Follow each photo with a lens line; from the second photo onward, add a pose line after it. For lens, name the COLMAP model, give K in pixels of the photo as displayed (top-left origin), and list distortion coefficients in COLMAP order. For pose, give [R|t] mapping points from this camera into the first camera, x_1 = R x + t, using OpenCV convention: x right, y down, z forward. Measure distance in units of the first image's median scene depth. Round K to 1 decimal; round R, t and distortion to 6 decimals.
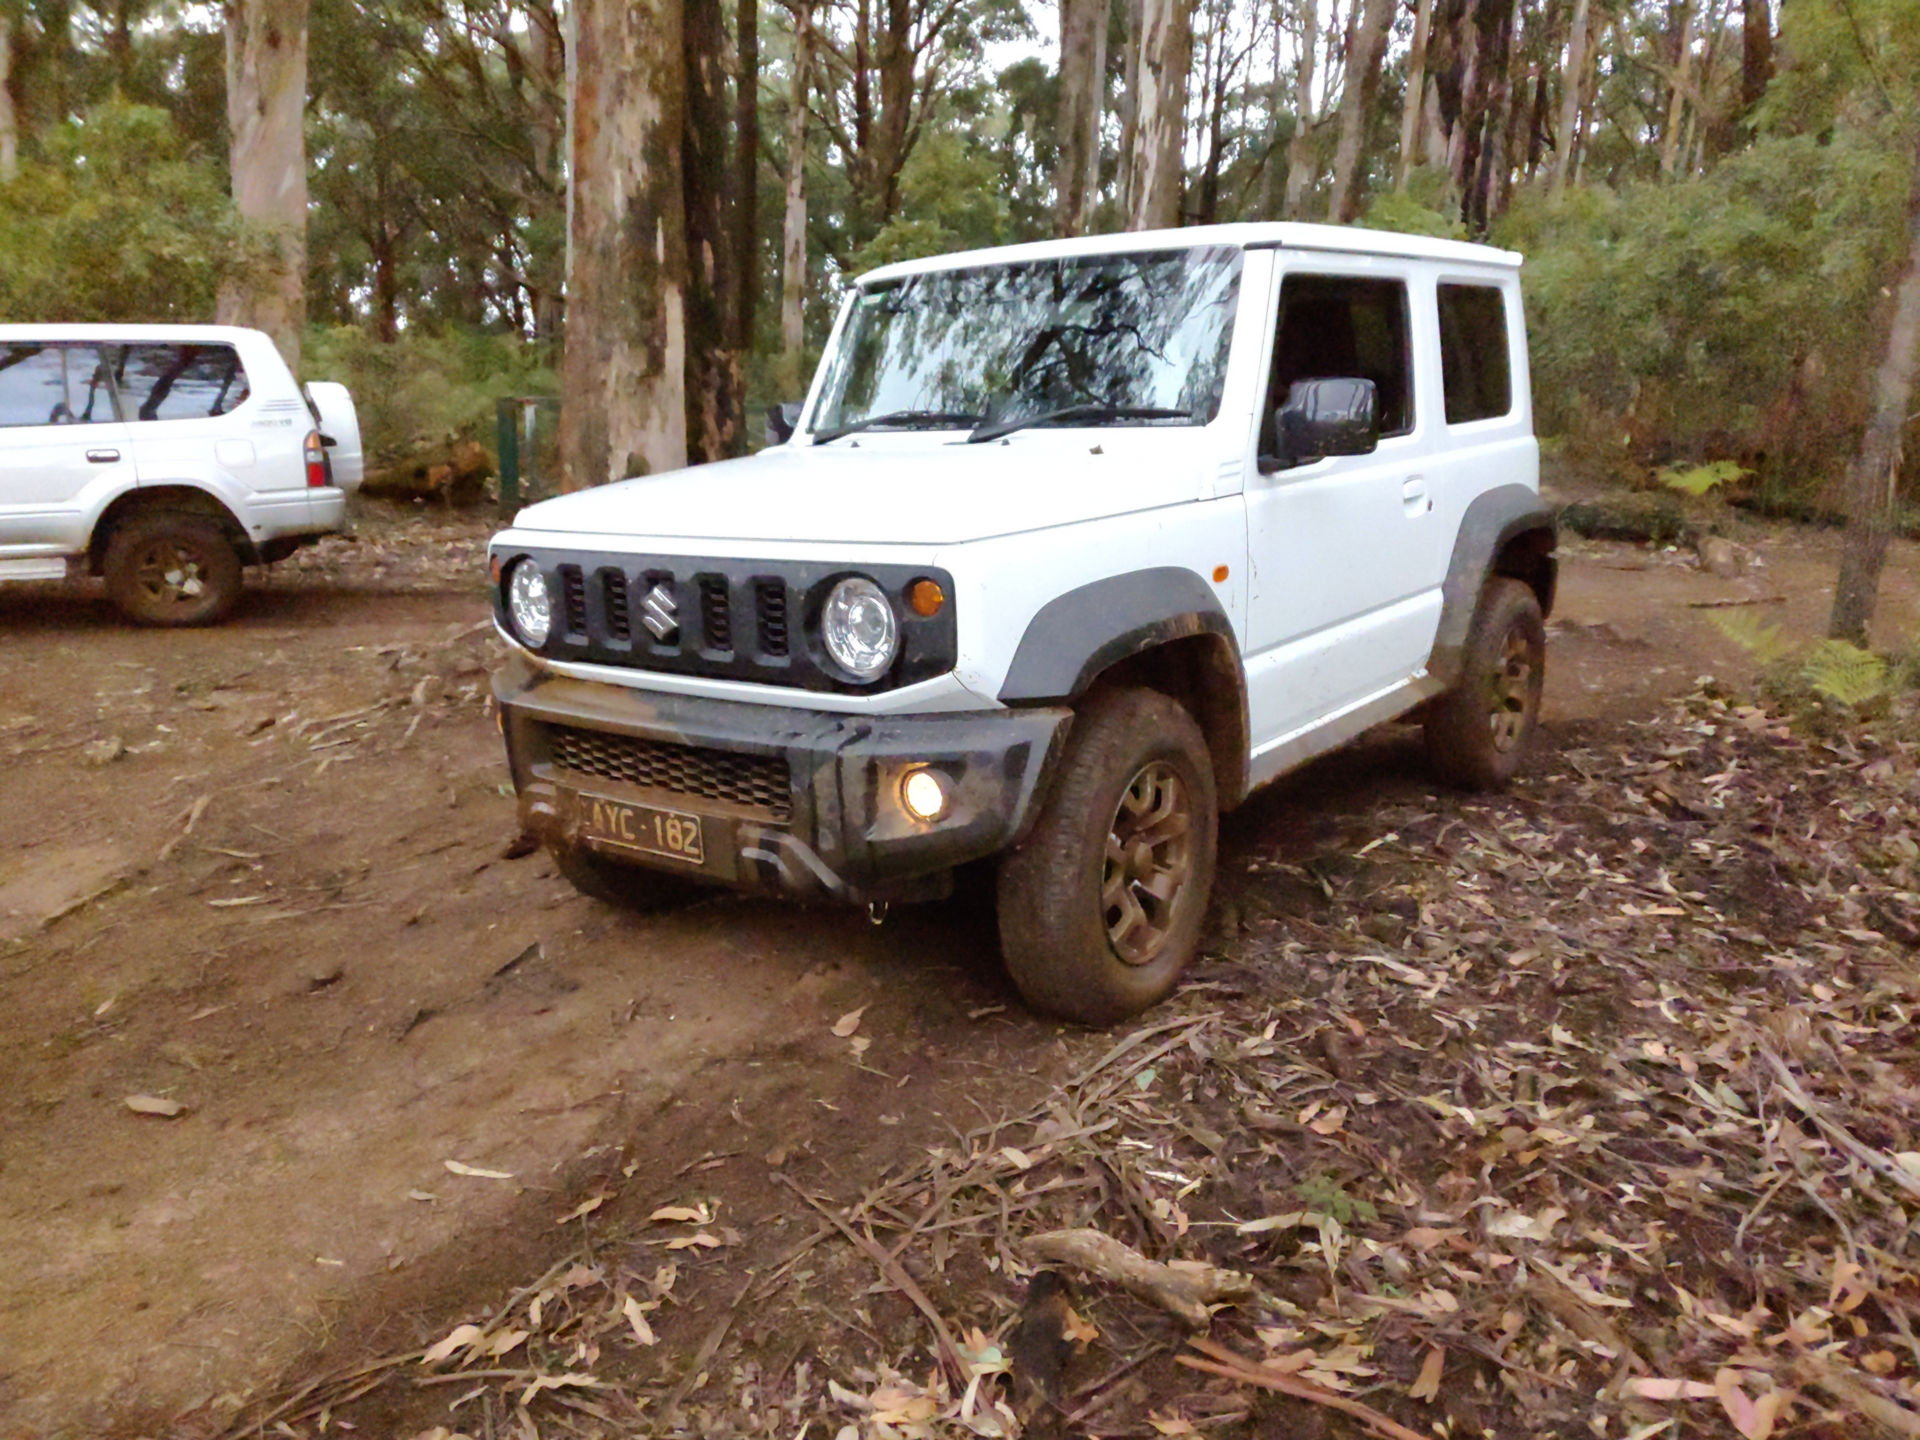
lens RADIAL K [[1524.7, 0, 958.8], [0, 1524.7, 756.0], [0, 0, 1]] dist [-0.046218, -0.000878]
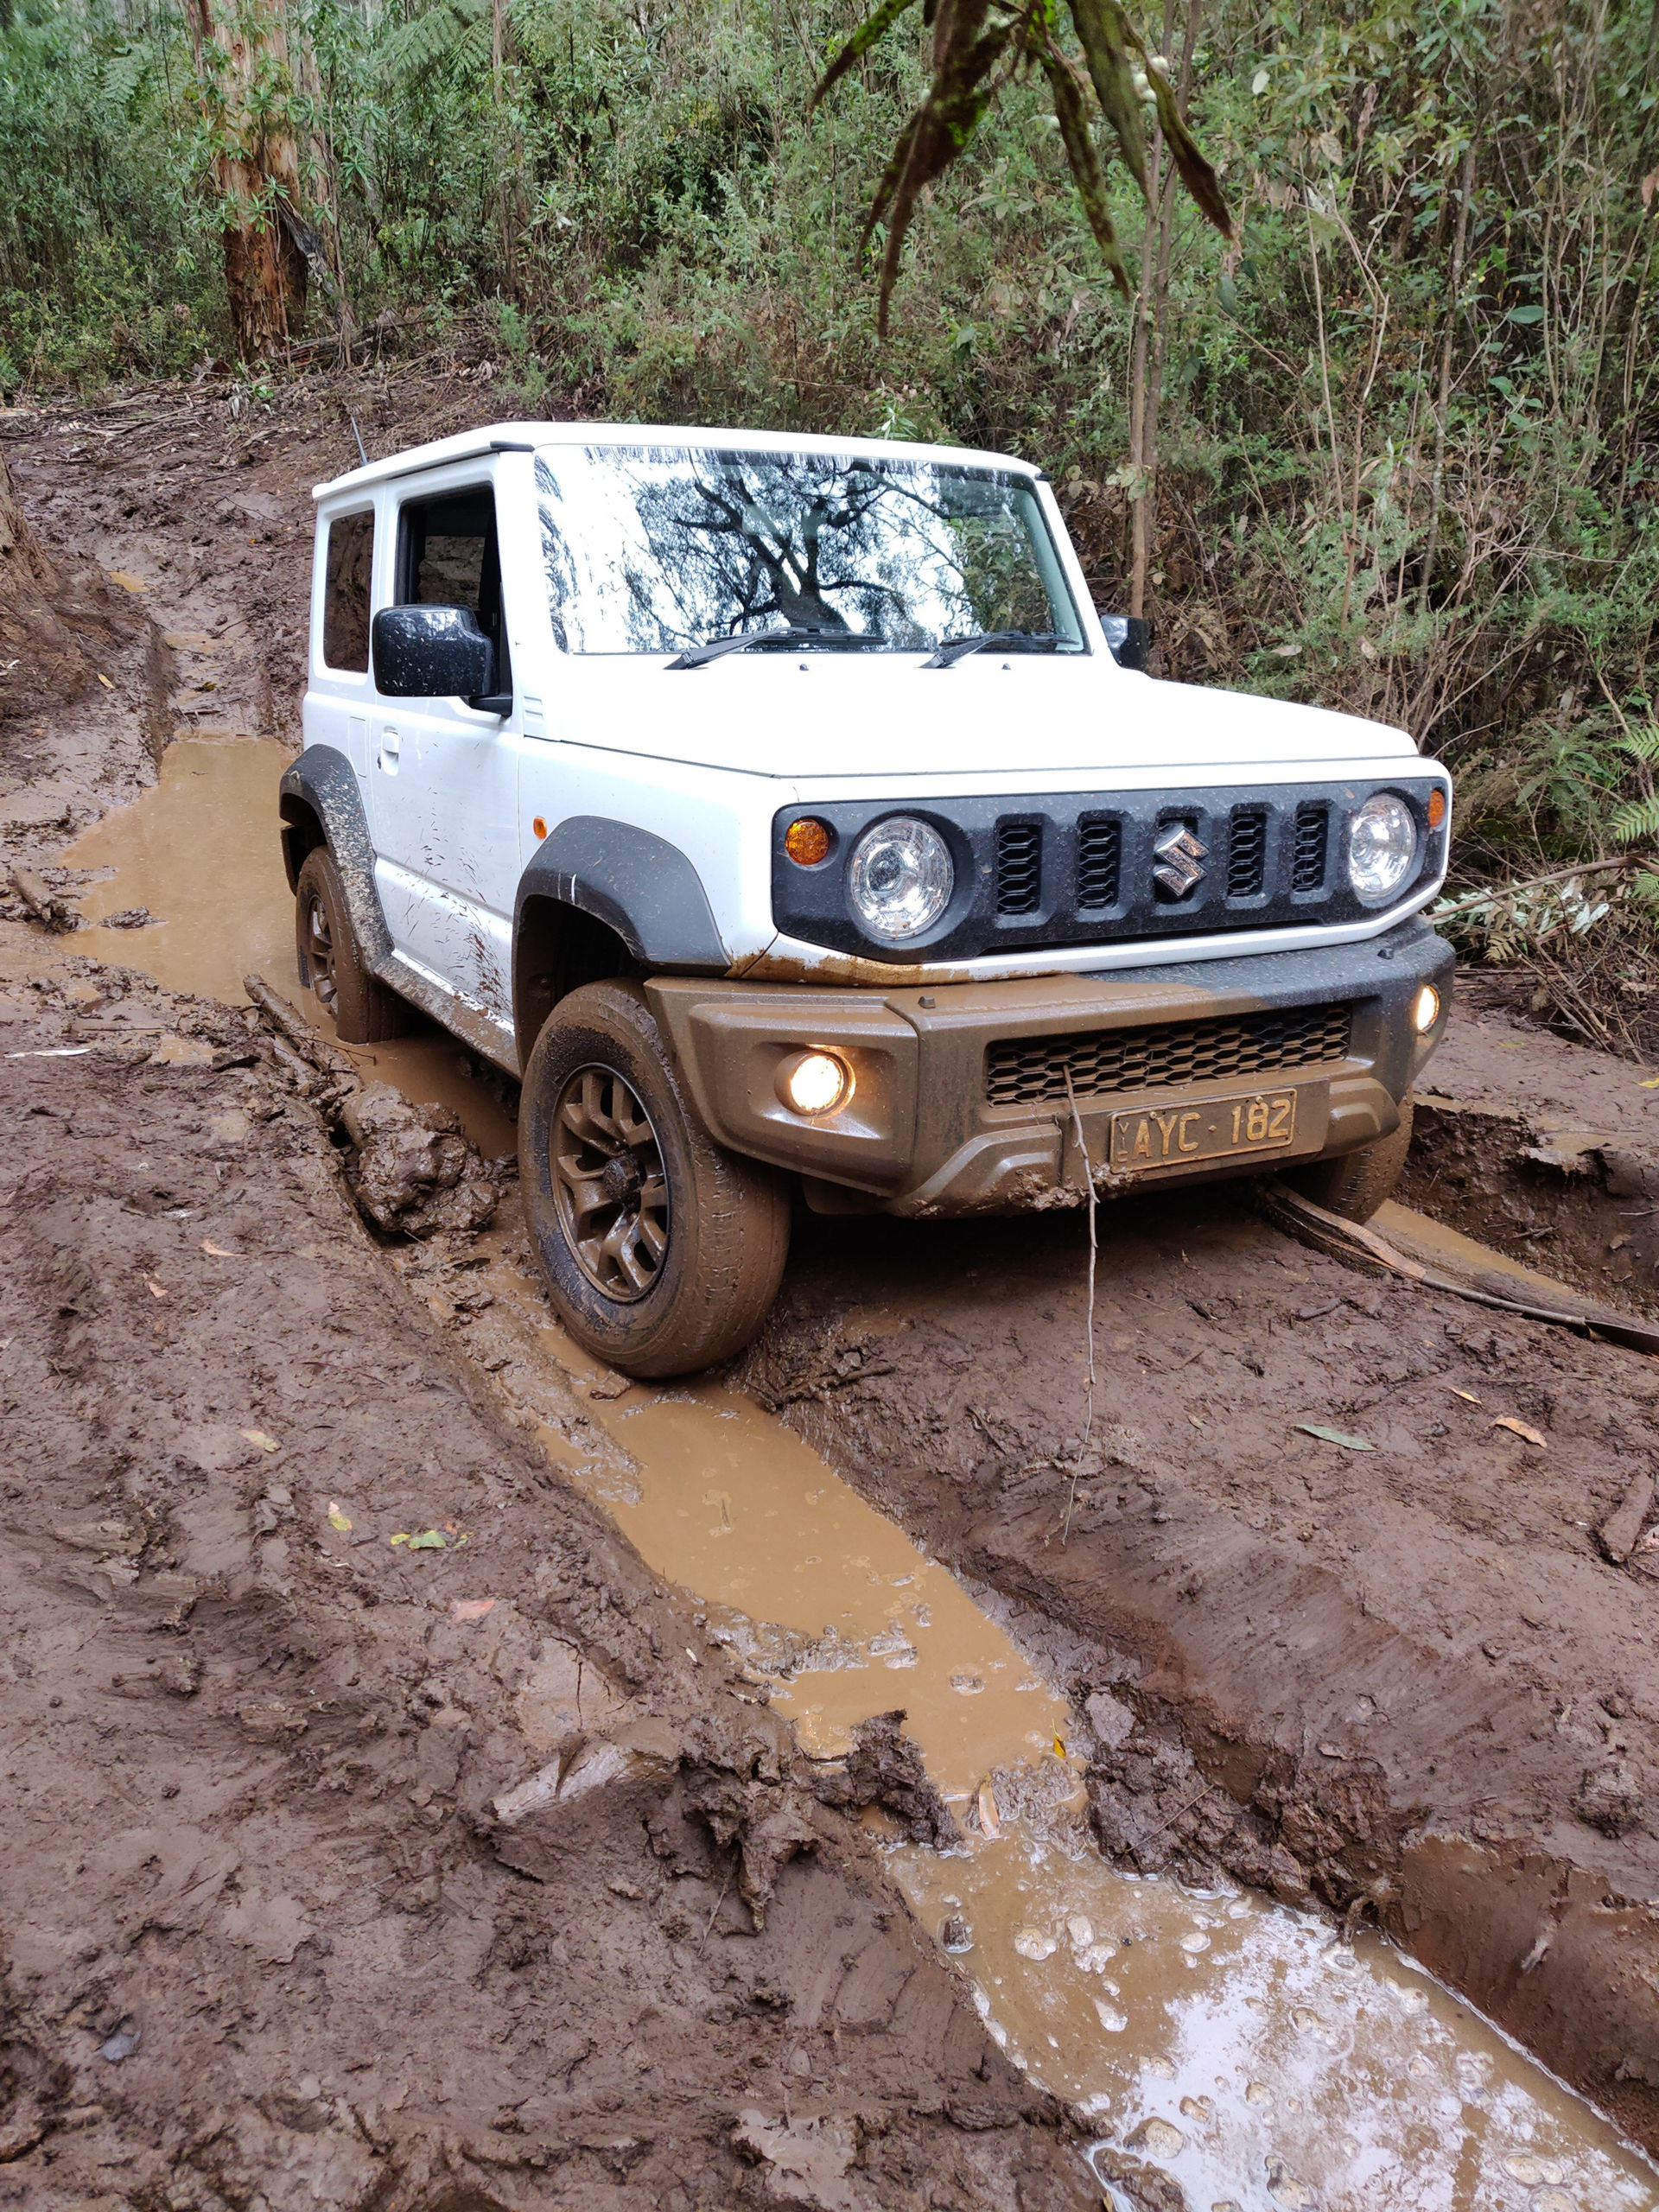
lens RADIAL K [[1671.7, 0, 809.0], [0, 1671.7, 1117.7], [0, 0, 1]] dist [-0.001302, 0.016364]
pose [[0.420141, -0.206577, 0.883633, -1.063027], [0.193613, 0.971729, 0.135115, -0.117693], [-0.886564, 0.114316, 0.448260, 0.779400]]
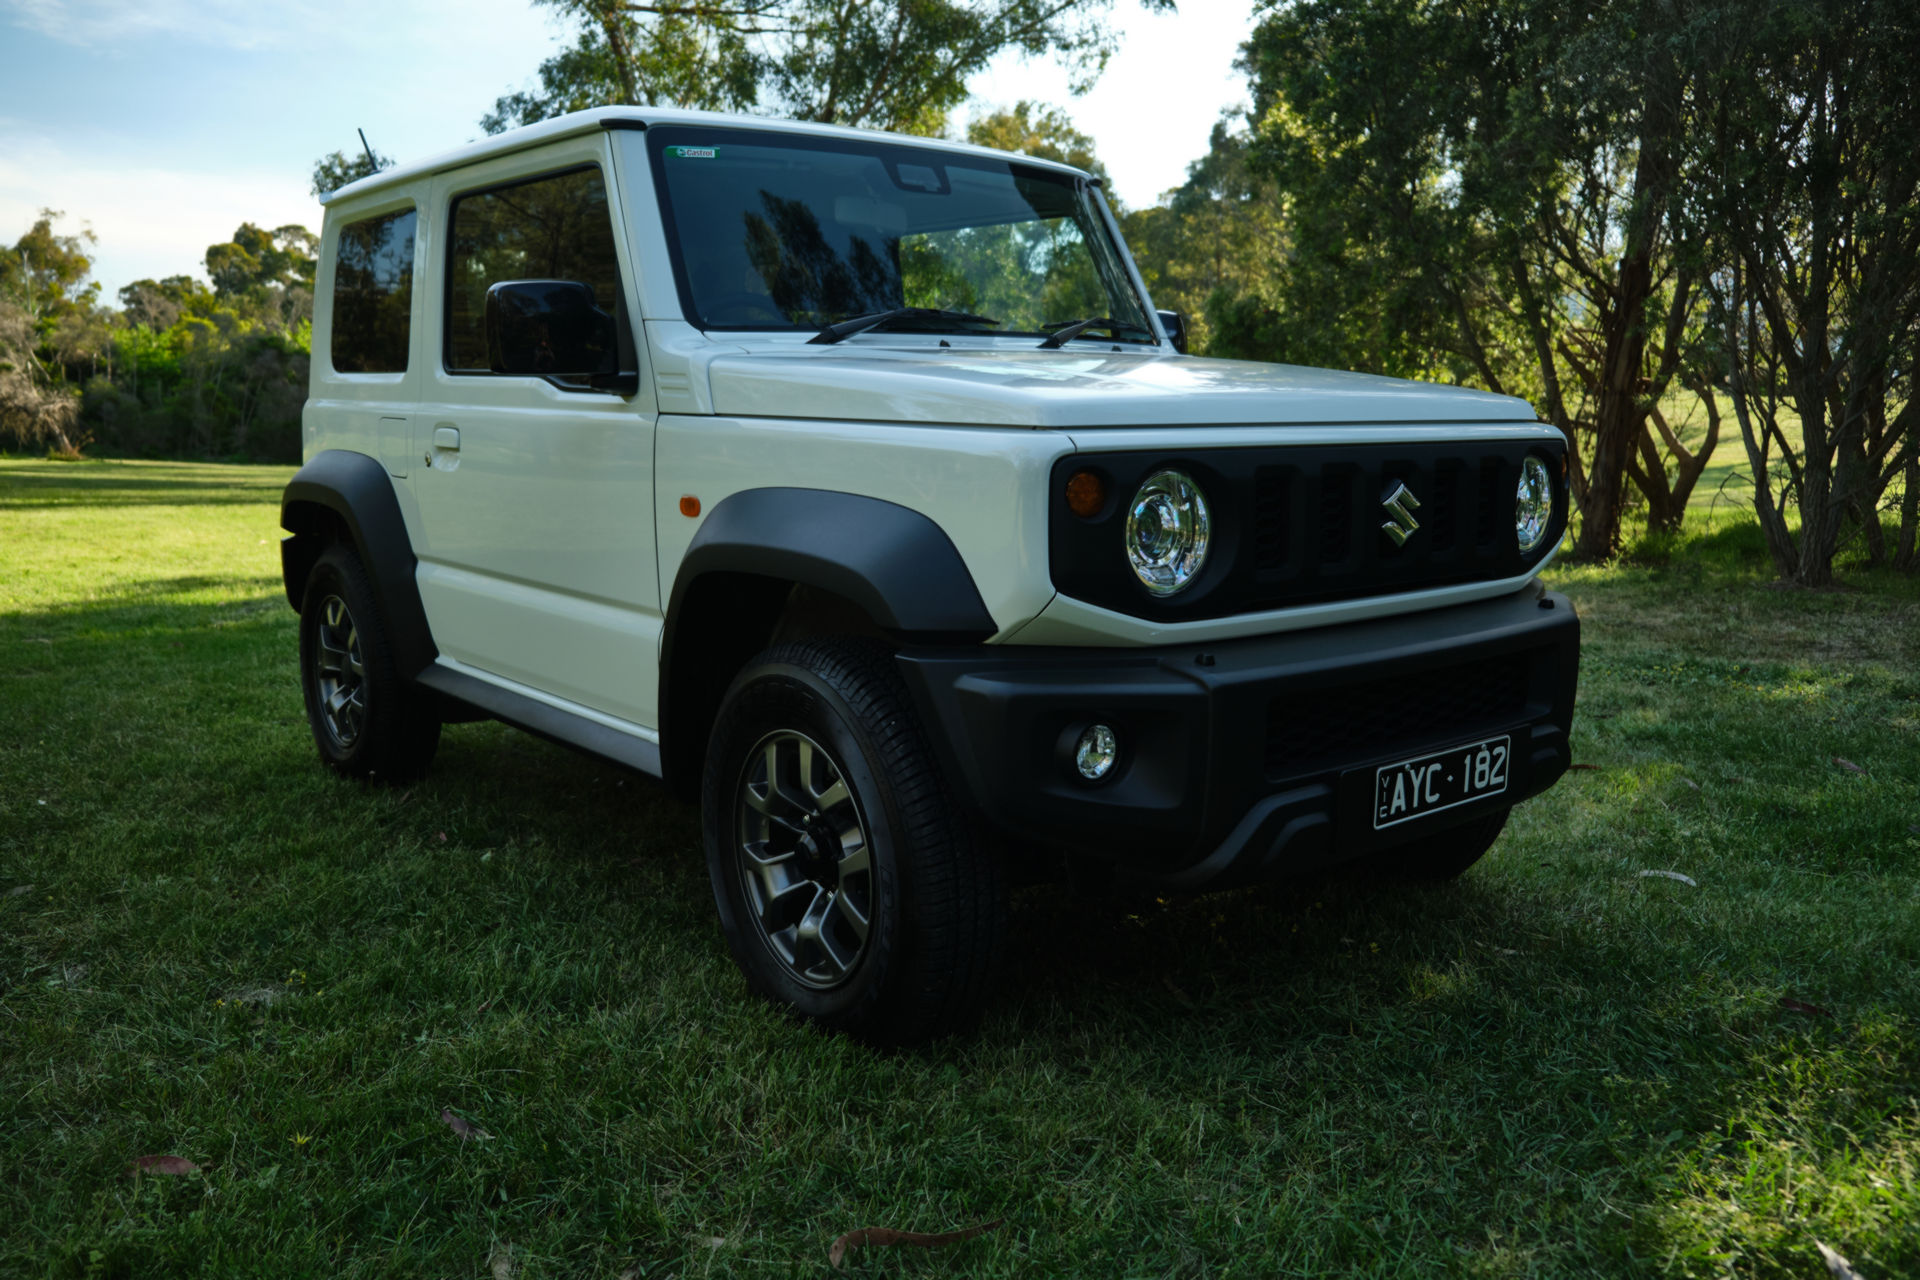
lens RADIAL K [[1500.5, 0, 948.1], [0, 1500.5, 632.7], [0, 0, 1]] dist [-0.029966, 0.012904]
pose [[0.221968, -0.109894, 0.968841, -1.002850], [0.222759, 0.973066, 0.059337, -0.130988], [-0.949267, 0.202648, 0.240470, 1.029531]]
